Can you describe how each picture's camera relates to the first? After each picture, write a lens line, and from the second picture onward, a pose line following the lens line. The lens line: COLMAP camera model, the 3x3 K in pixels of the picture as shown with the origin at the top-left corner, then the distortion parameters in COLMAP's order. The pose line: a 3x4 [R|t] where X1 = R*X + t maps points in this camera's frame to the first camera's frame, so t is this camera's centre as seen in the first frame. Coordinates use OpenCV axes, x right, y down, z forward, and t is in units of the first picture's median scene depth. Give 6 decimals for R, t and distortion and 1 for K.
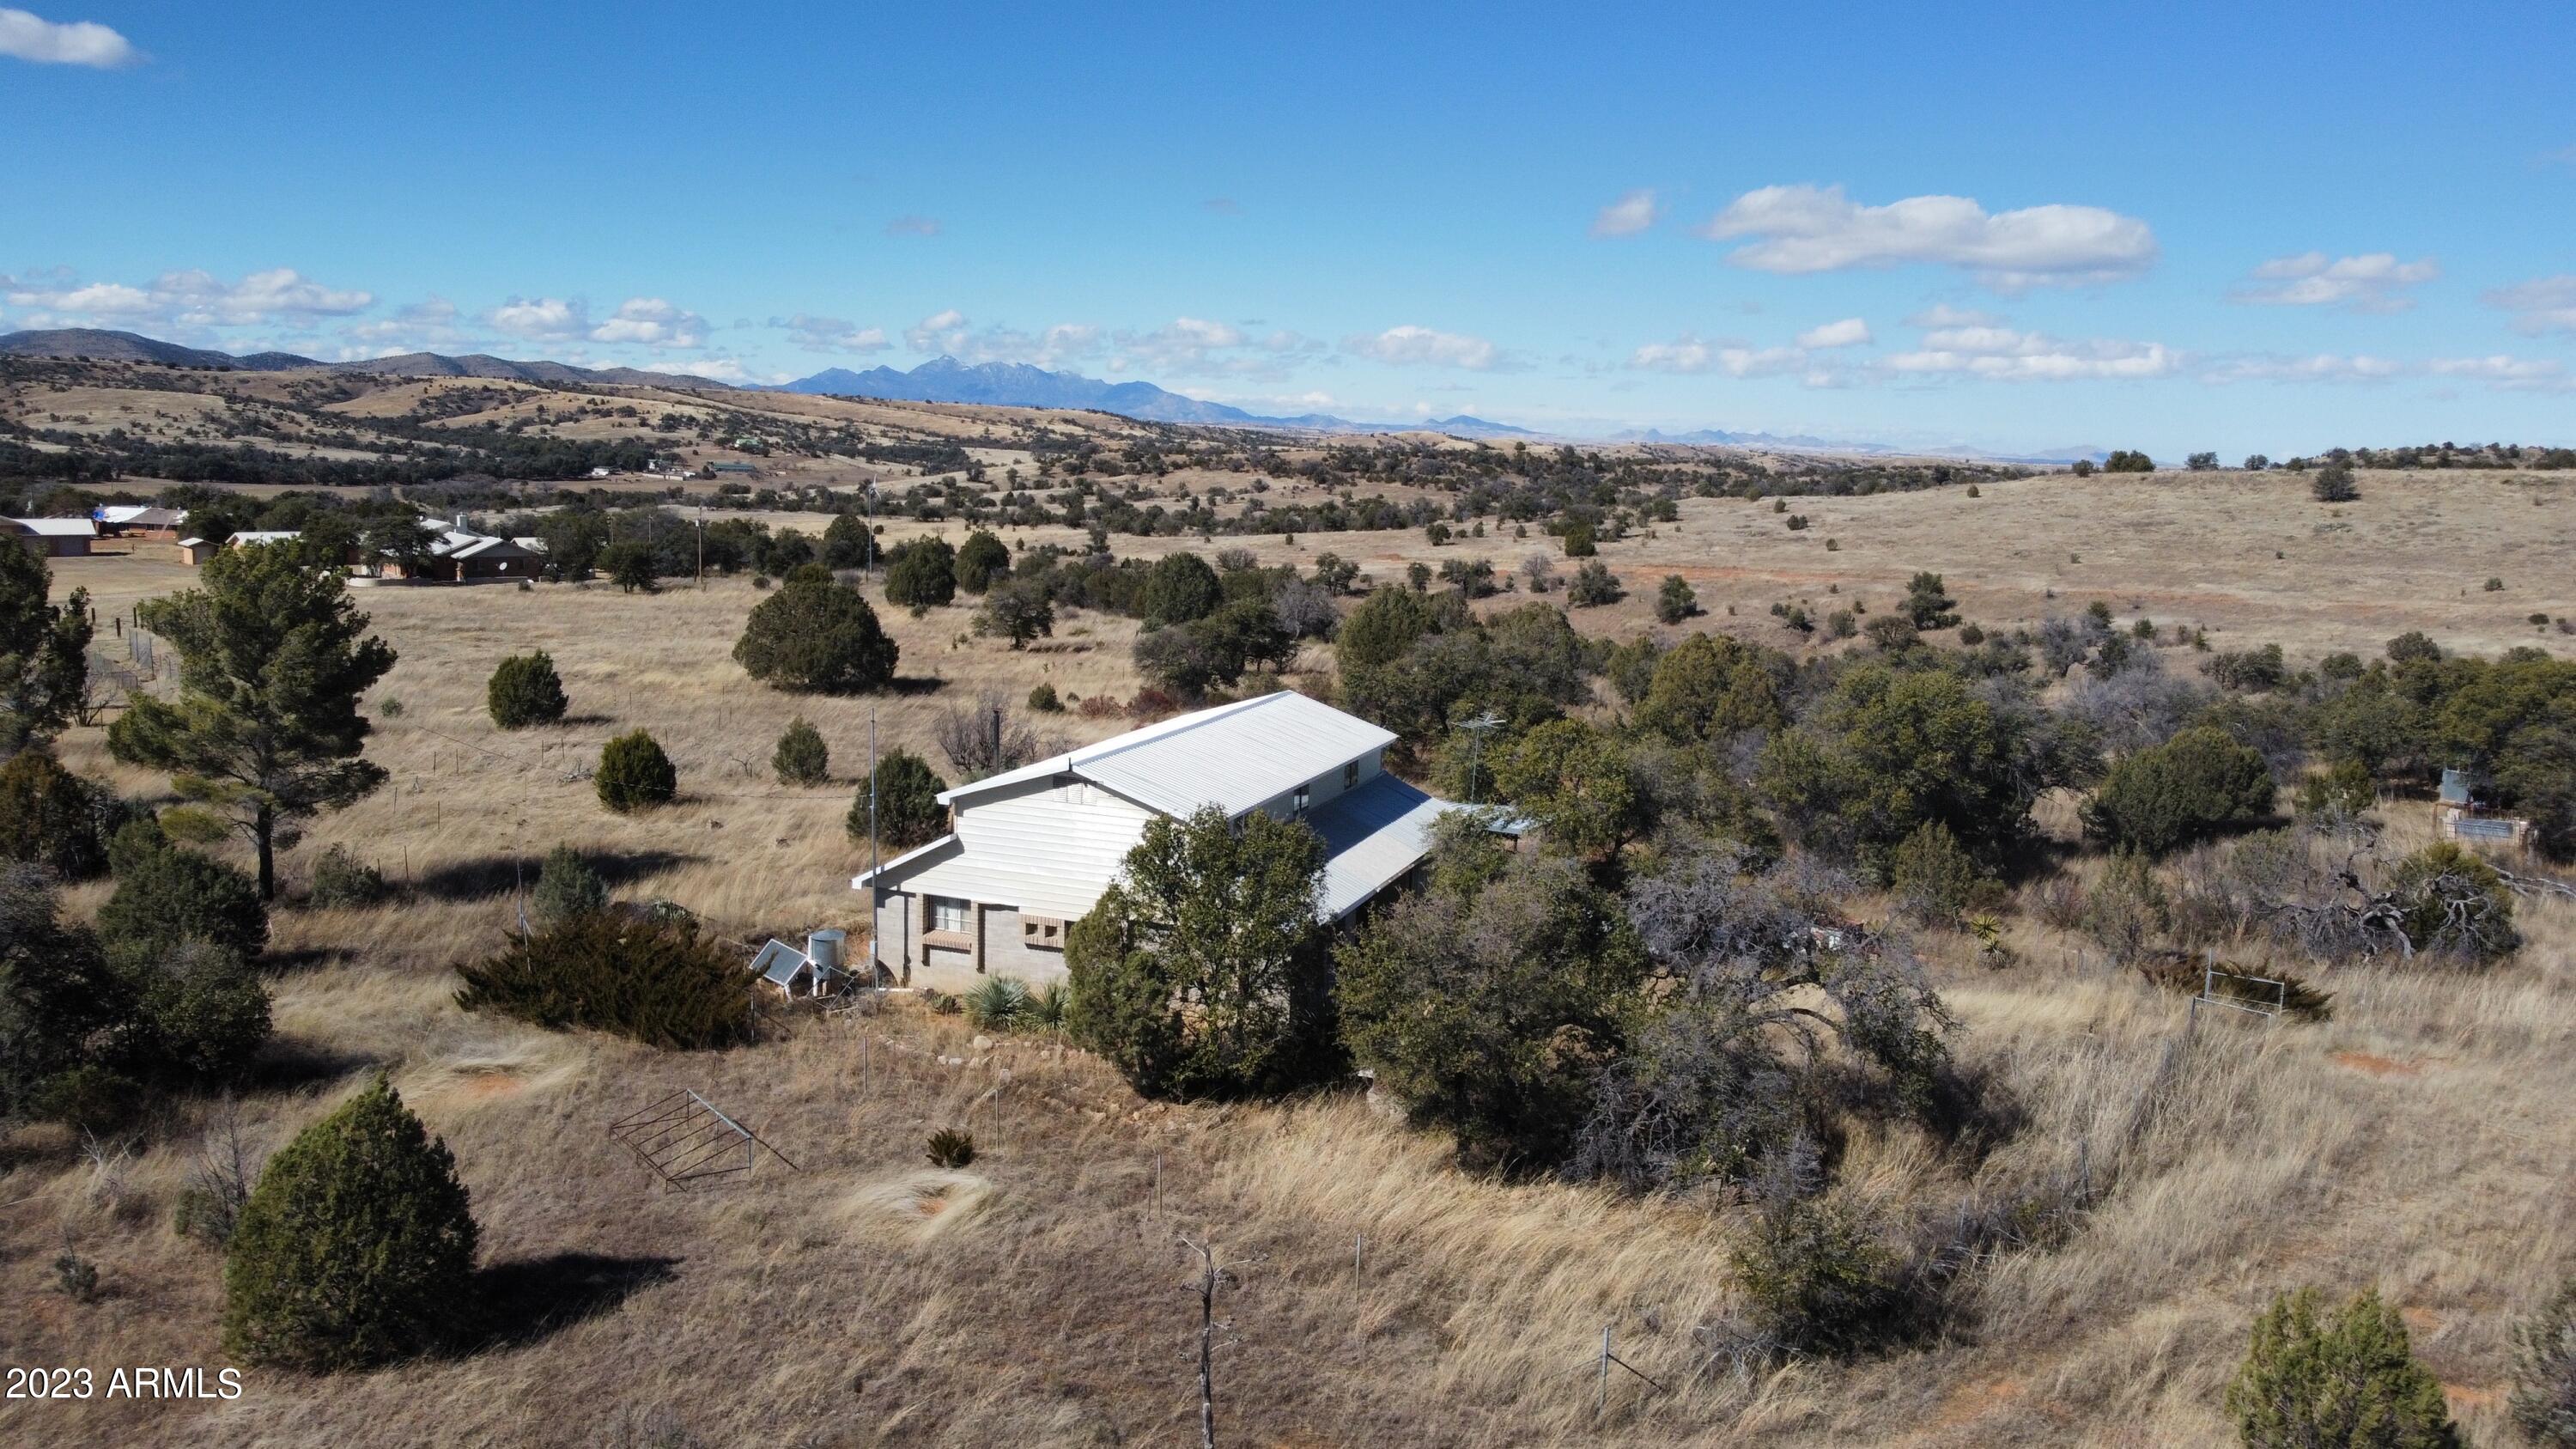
lens RADIAL K [[1944.7, 0, 1295.2], [0, 1944.7, 731.2], [0, 0, 1]] dist [-0.006136, -0.002582]
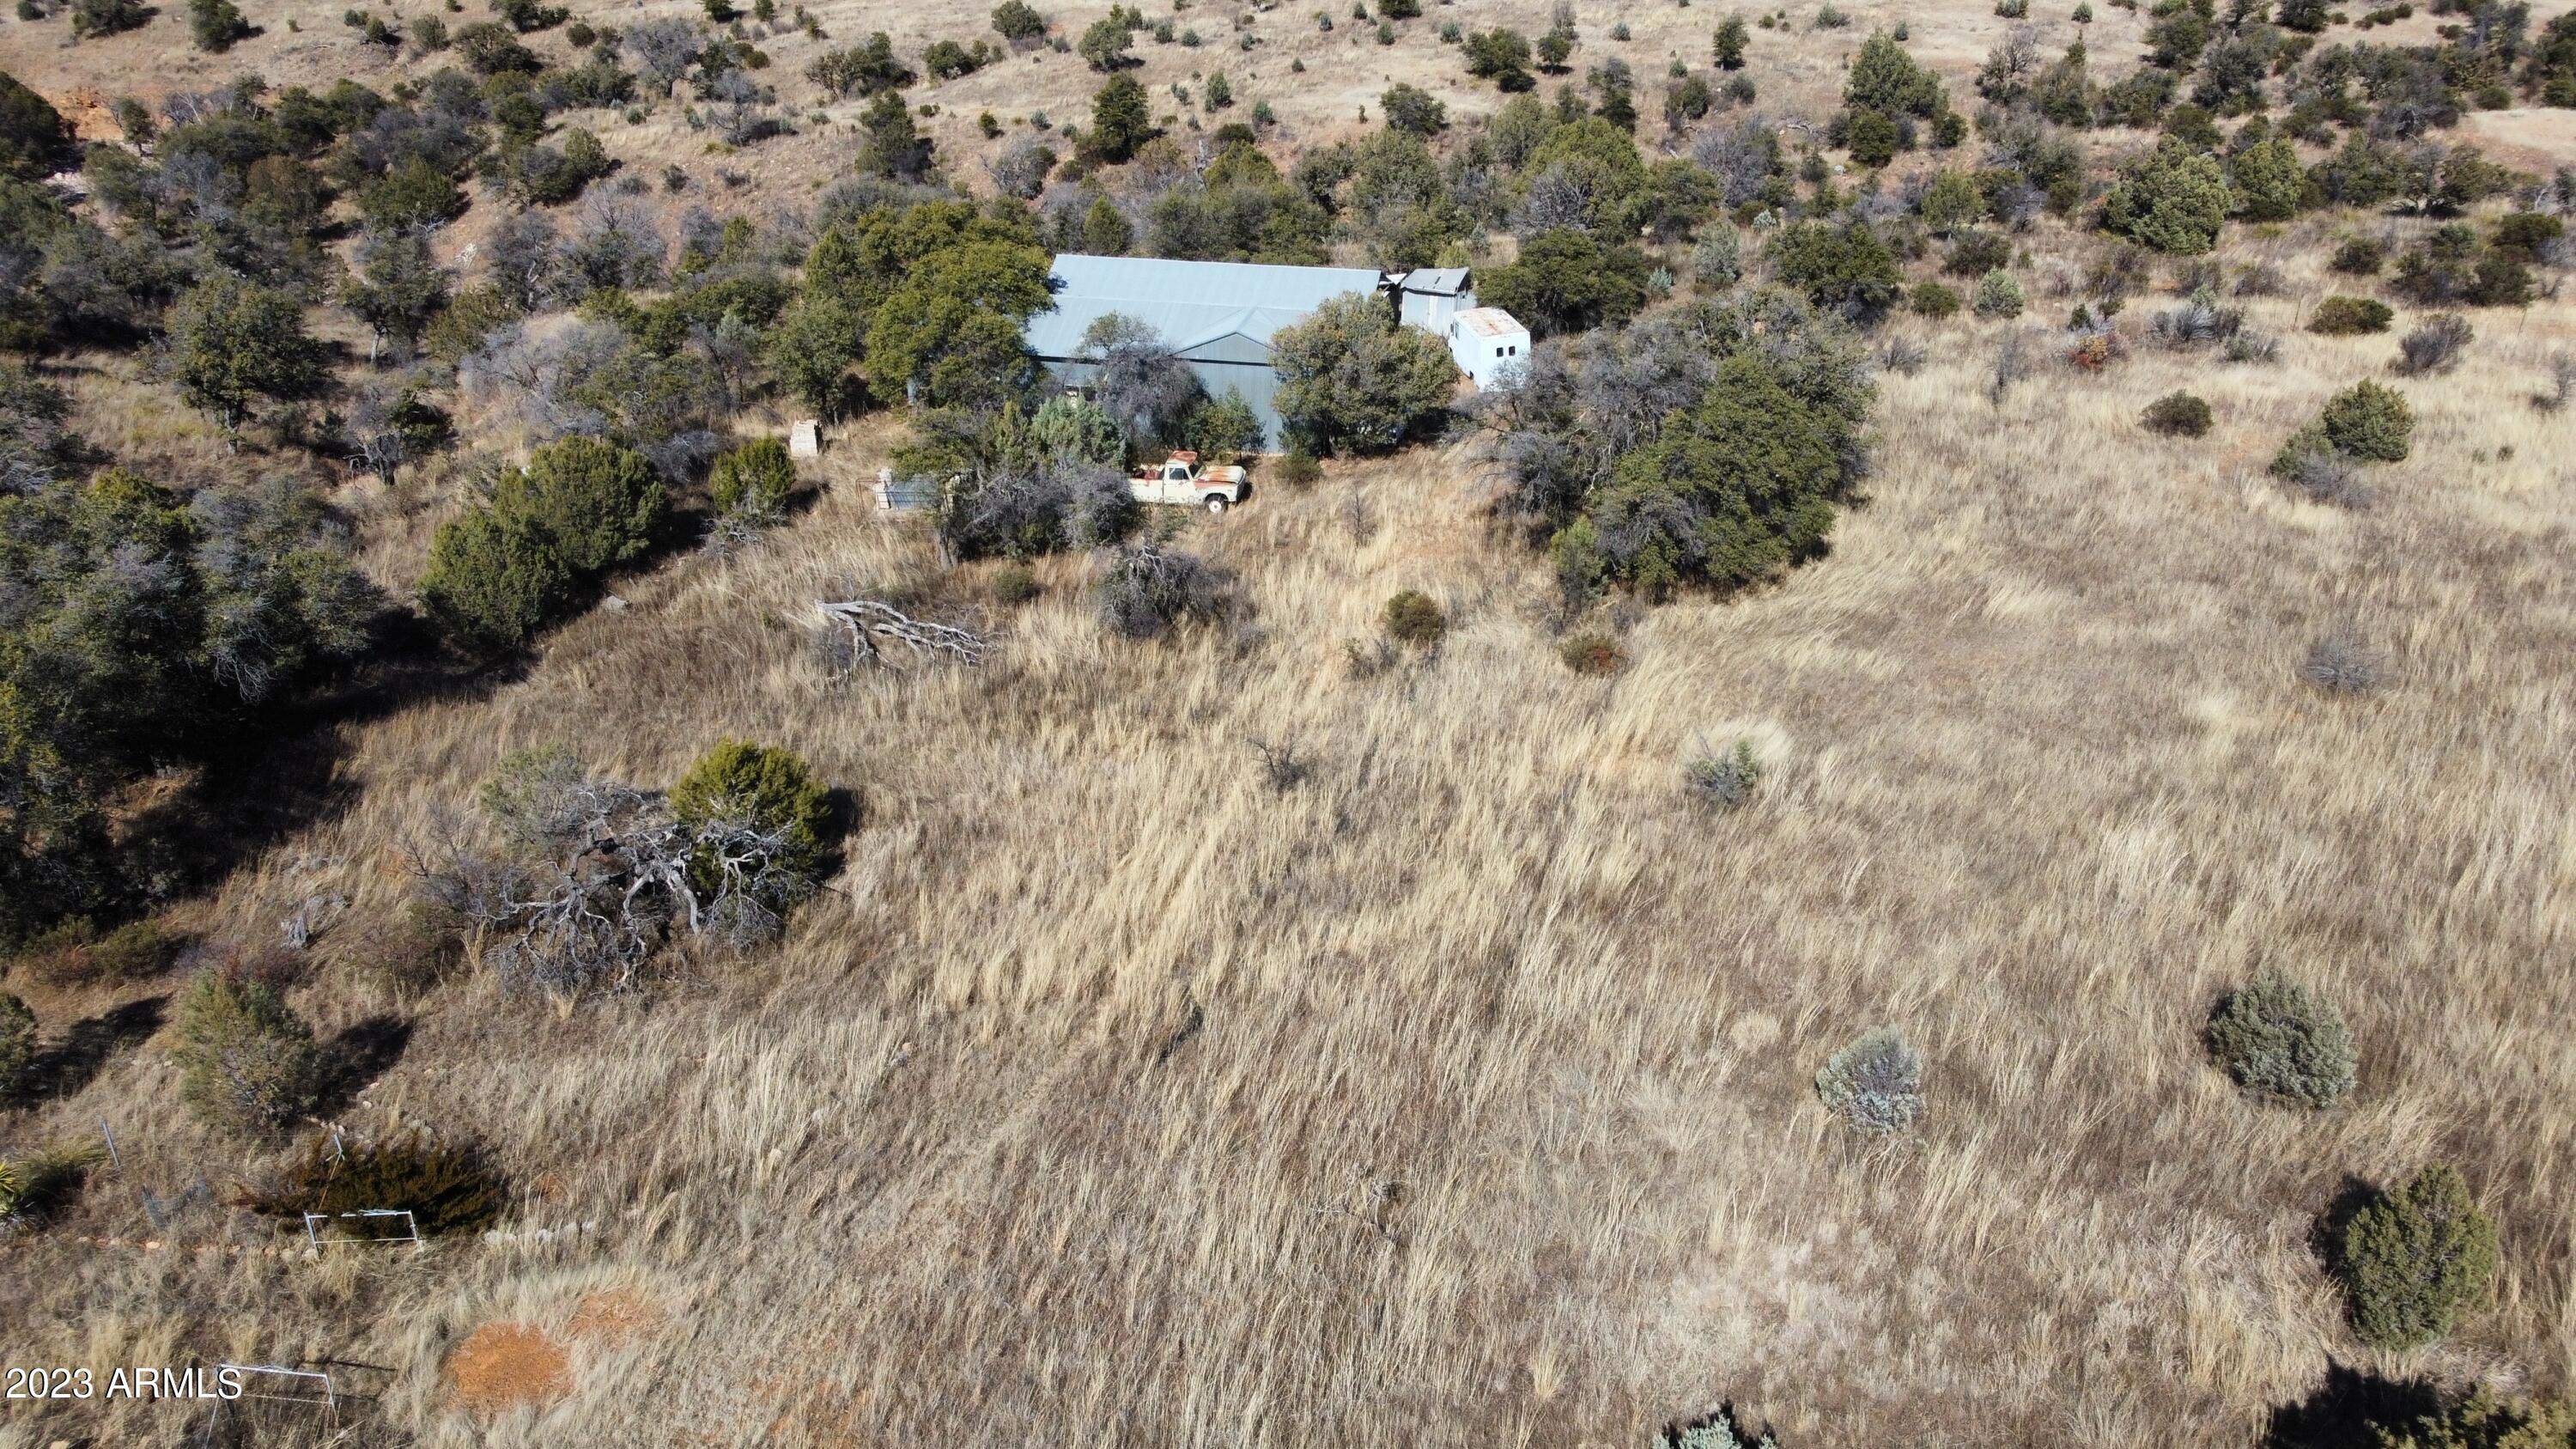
lens RADIAL K [[1944.7, 0, 1269.6], [0, 1944.7, 719.8], [0, 0, 1]] dist [-0.006136, -0.002582]
pose [[0.824388, -0.290113, 0.486023, 0.528115], [0.111846, 0.925223, 0.362565, -0.267049], [-0.554864, -0.244535, 0.795191, 0.373441]]
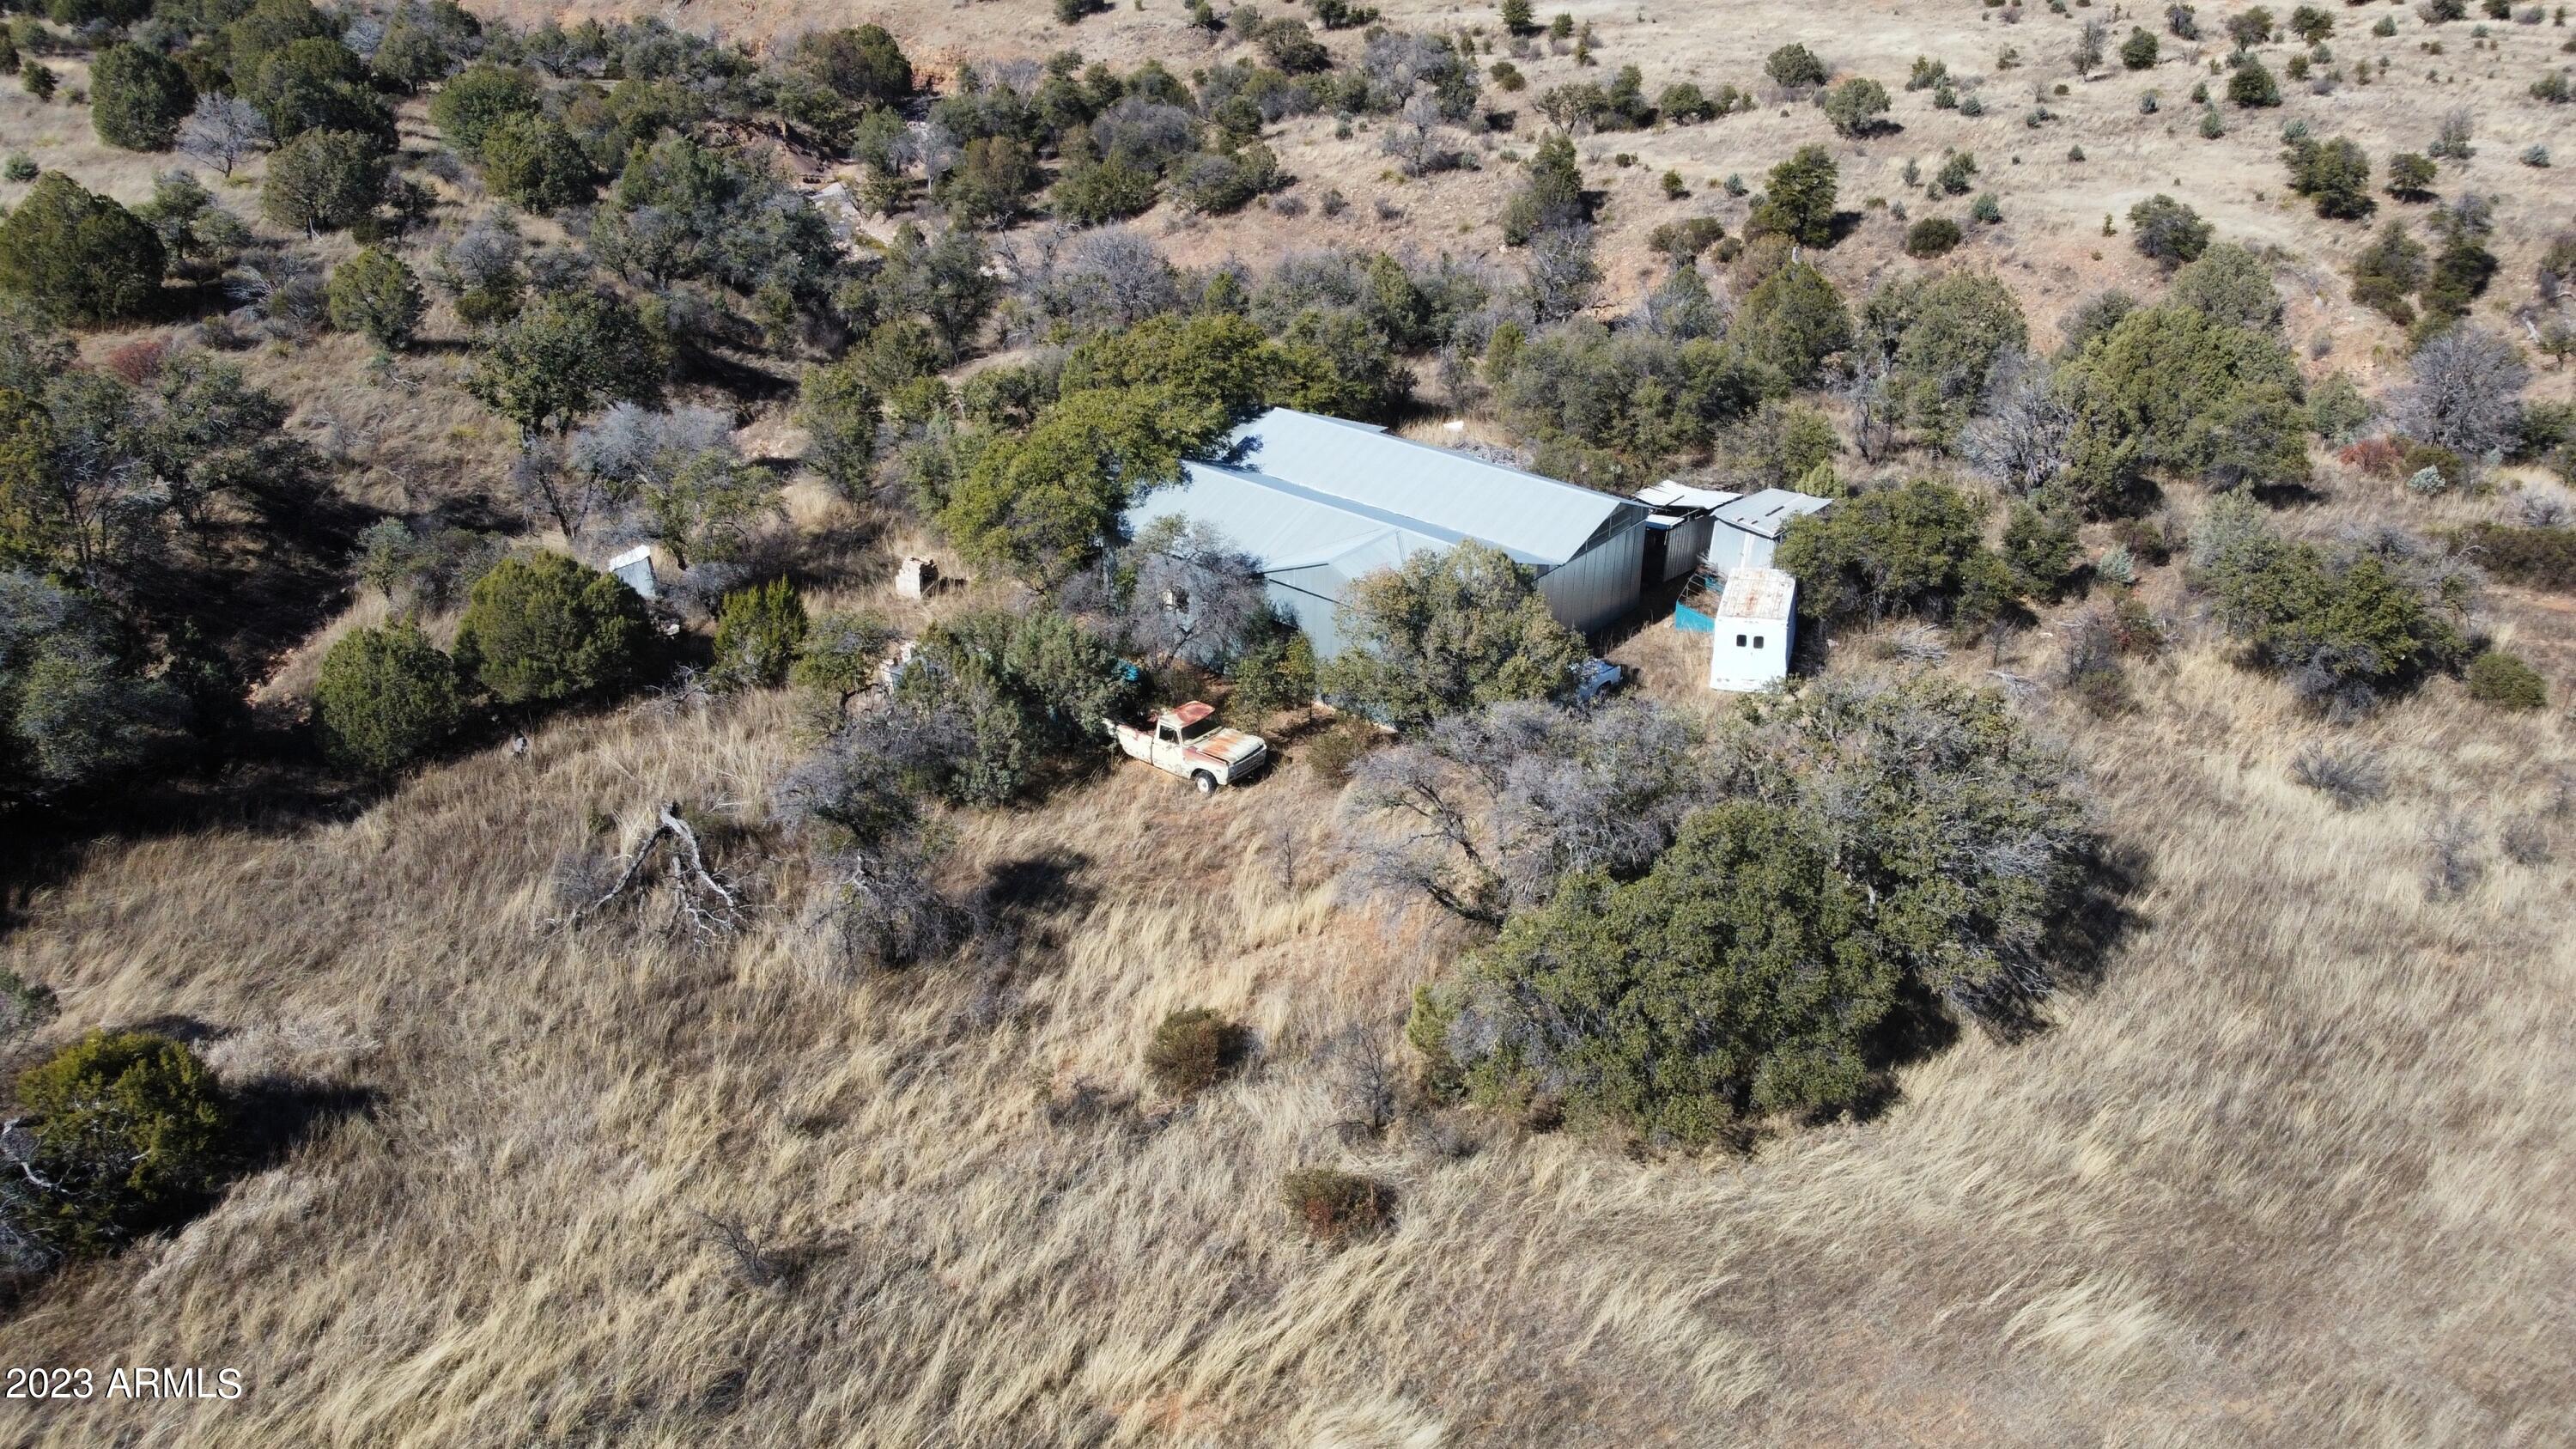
lens RADIAL K [[1944.7, 0, 1301.0], [0, 1944.7, 737.9], [0, 0, 1]] dist [-0.006136, -0.002582]
pose [[0.992824, -0.074366, 0.093653, 1.215539], [0.038230, 0.939407, 0.340666, -0.302295], [-0.113312, -0.334641, 0.935508, 0.538254]]
